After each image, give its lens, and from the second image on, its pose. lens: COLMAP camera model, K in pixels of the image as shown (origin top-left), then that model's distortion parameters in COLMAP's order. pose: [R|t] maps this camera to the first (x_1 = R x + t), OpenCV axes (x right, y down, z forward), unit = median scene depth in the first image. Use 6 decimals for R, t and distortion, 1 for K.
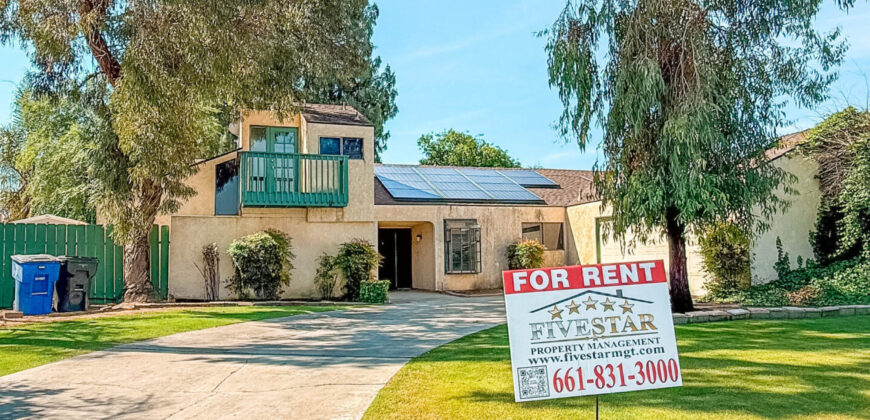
lens RADIAL K [[613.2, 0, 436.0], [0, 613.2, 215.8], [0, 0, 1]] dist [-0.001105, -0.001770]
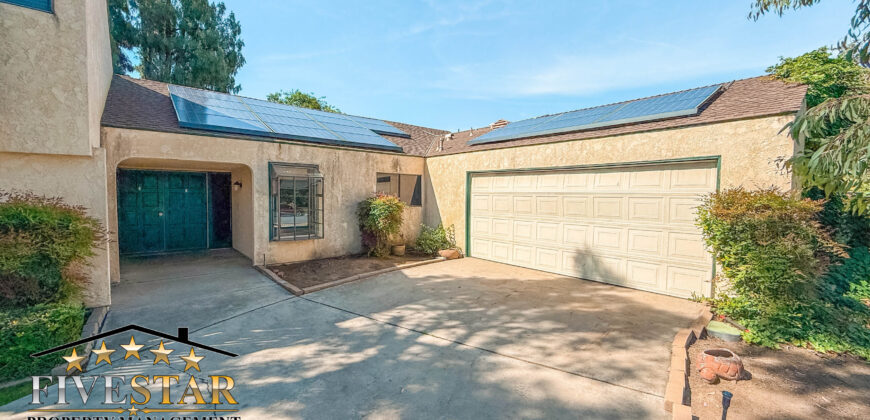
lens RADIAL K [[345.1, 0, 432.8], [0, 345.1, 211.4], [0, 0, 1]] dist [0.000278, -0.000418]
pose [[0.925662, 0.010477, 0.378207, 0.044967], [-0.058620, 0.991517, 0.116004, 0.005342], [-0.373784, -0.129551, 0.918424, 0.679259]]
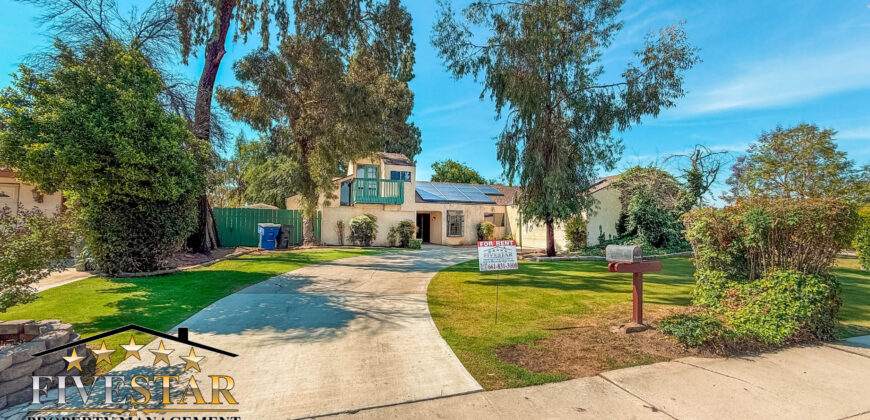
lens RADIAL K [[345.1, 0, 432.8], [0, 345.1, 211.4], [0, 0, 1]] dist [0.000278, -0.000418]
pose [[0.999521, 0.029207, -0.010267, -0.027577], [-0.028916, 0.999204, 0.027465, -0.026403], [0.011061, -0.027155, 0.999570, -0.209968]]
